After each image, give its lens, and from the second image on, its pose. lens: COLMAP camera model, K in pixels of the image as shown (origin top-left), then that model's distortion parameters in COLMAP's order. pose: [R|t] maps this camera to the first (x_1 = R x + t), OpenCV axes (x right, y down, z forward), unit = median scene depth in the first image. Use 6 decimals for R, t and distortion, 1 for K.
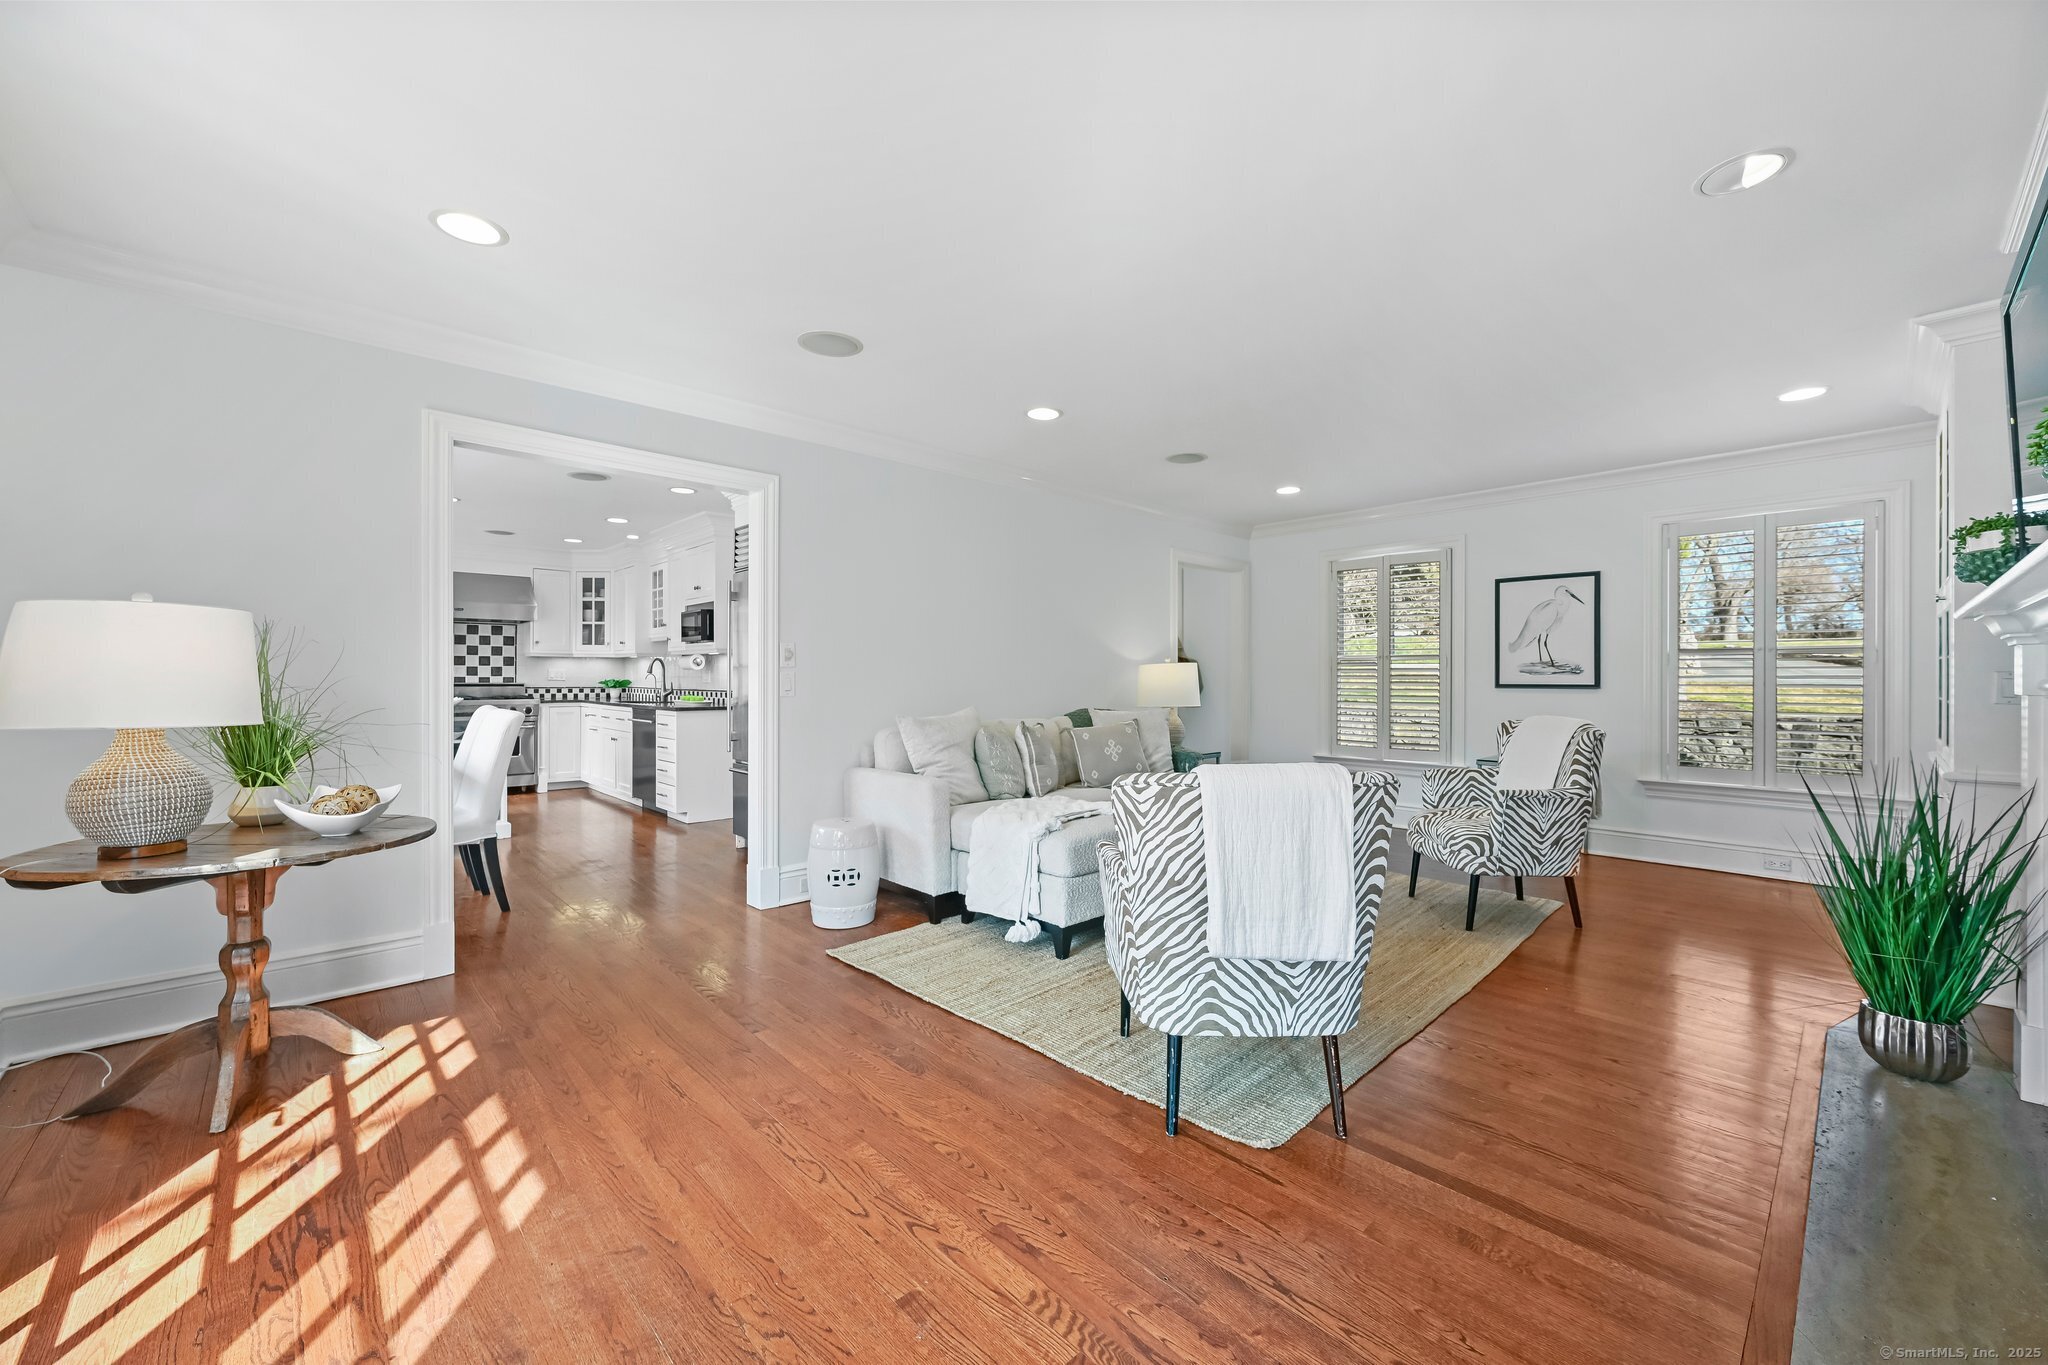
lens RADIAL K [[794.5, 0, 1040.1], [0, 794.5, 677.8], [0, 0, 1]] dist [0.001691, 0.000098]
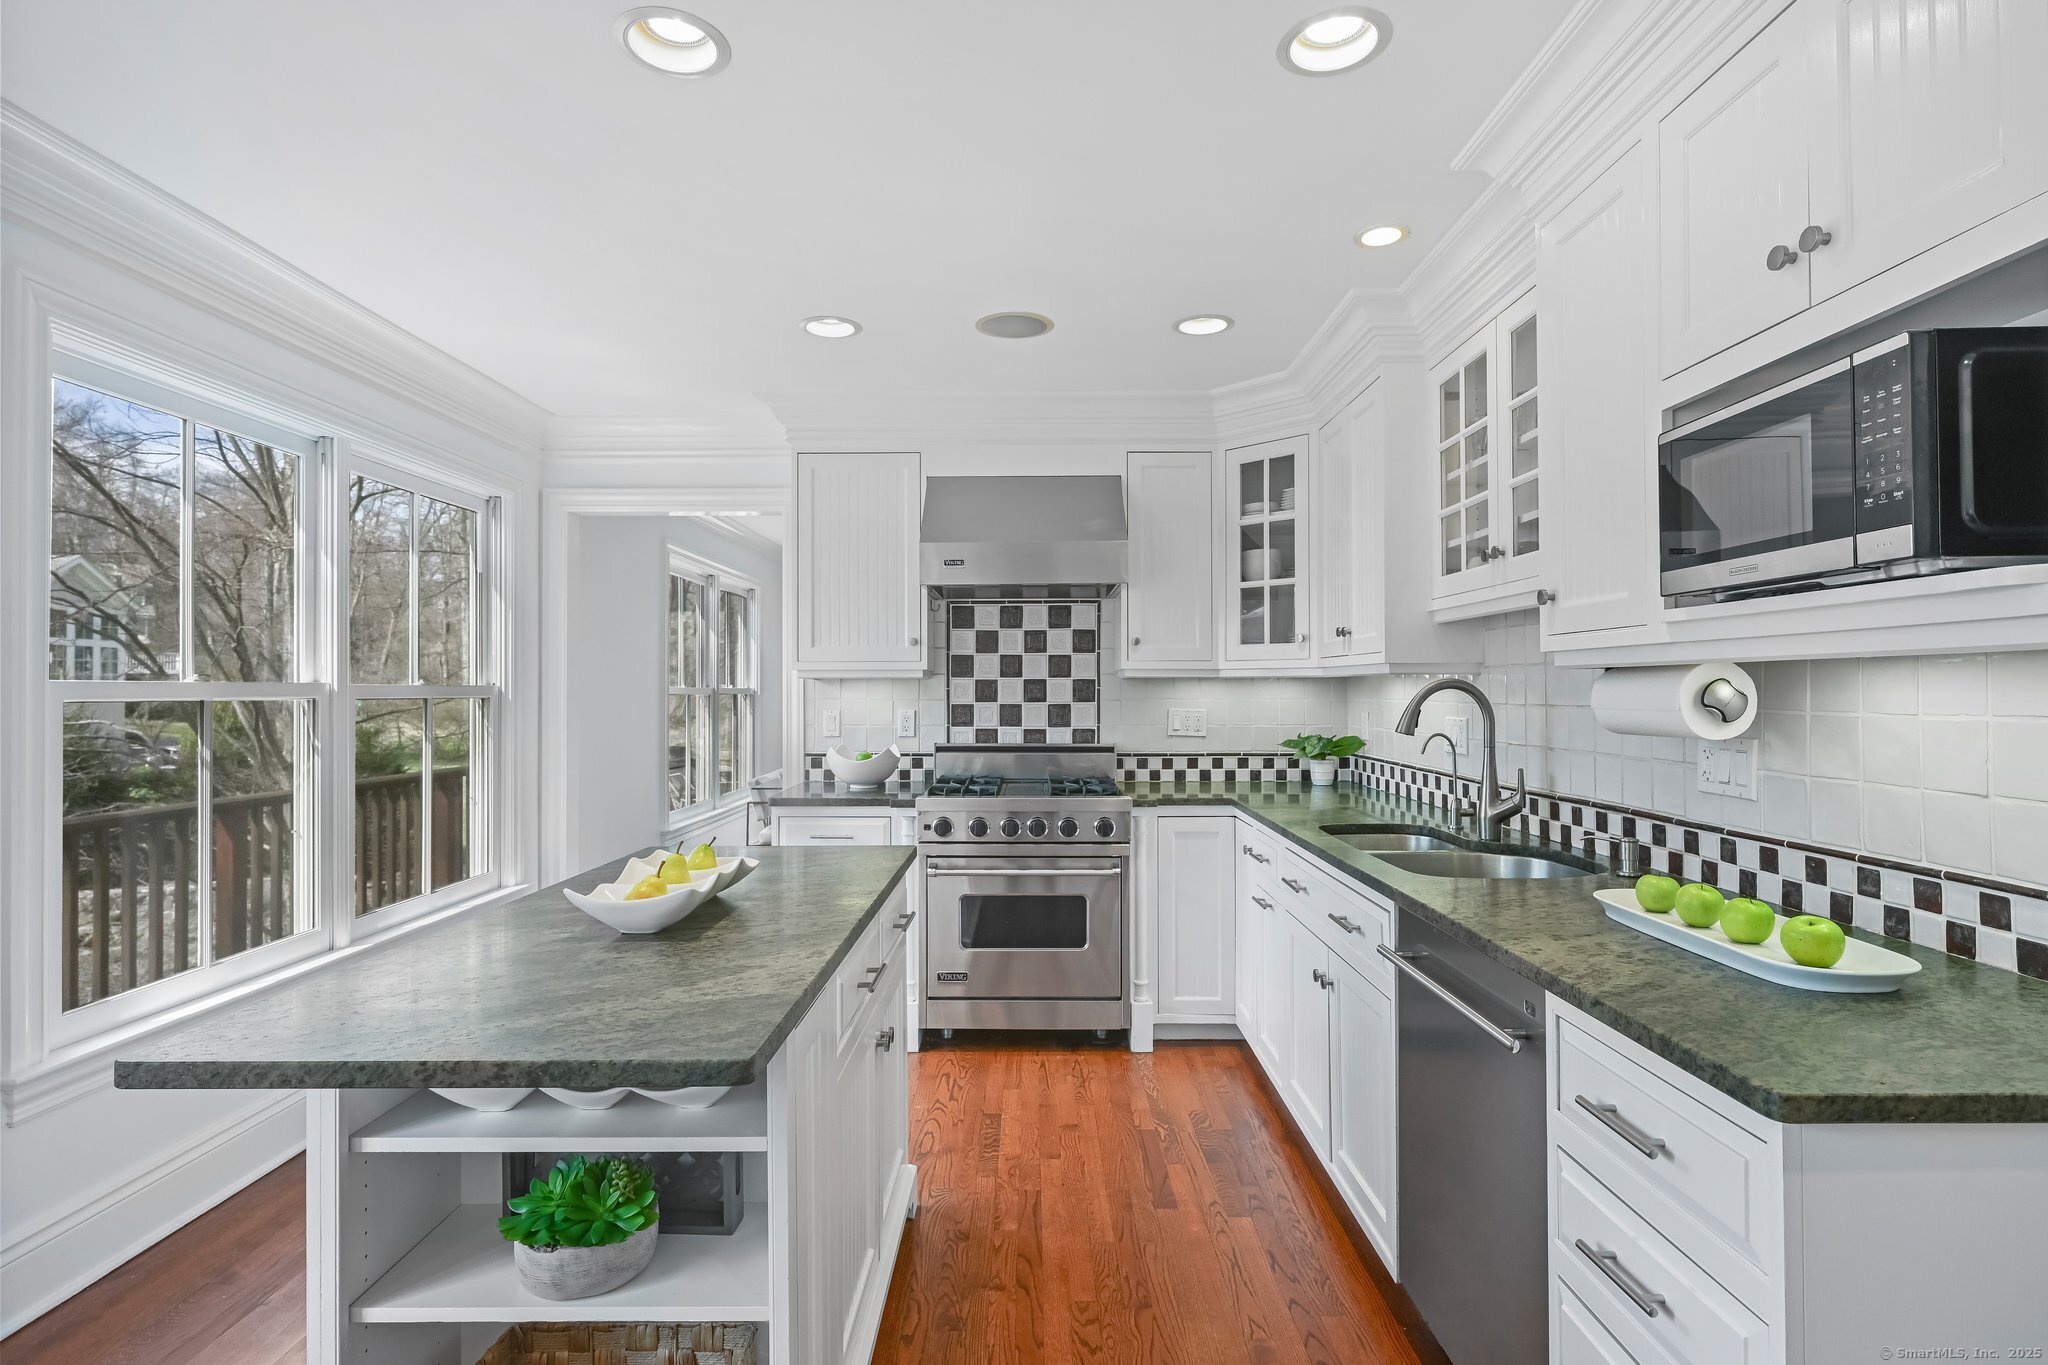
lens RADIAL K [[1032.5, 0, 1035.4], [0, 1032.5, 687.3], [0, 0, 1]] dist [-0.000827, -0.001337]
pose [[0.725735, -0.008926, -0.687917, -0.319997], [0.003506, 0.999951, -0.009277, -0.017600], [0.687966, 0.004321, 0.725730, 0.595162]]
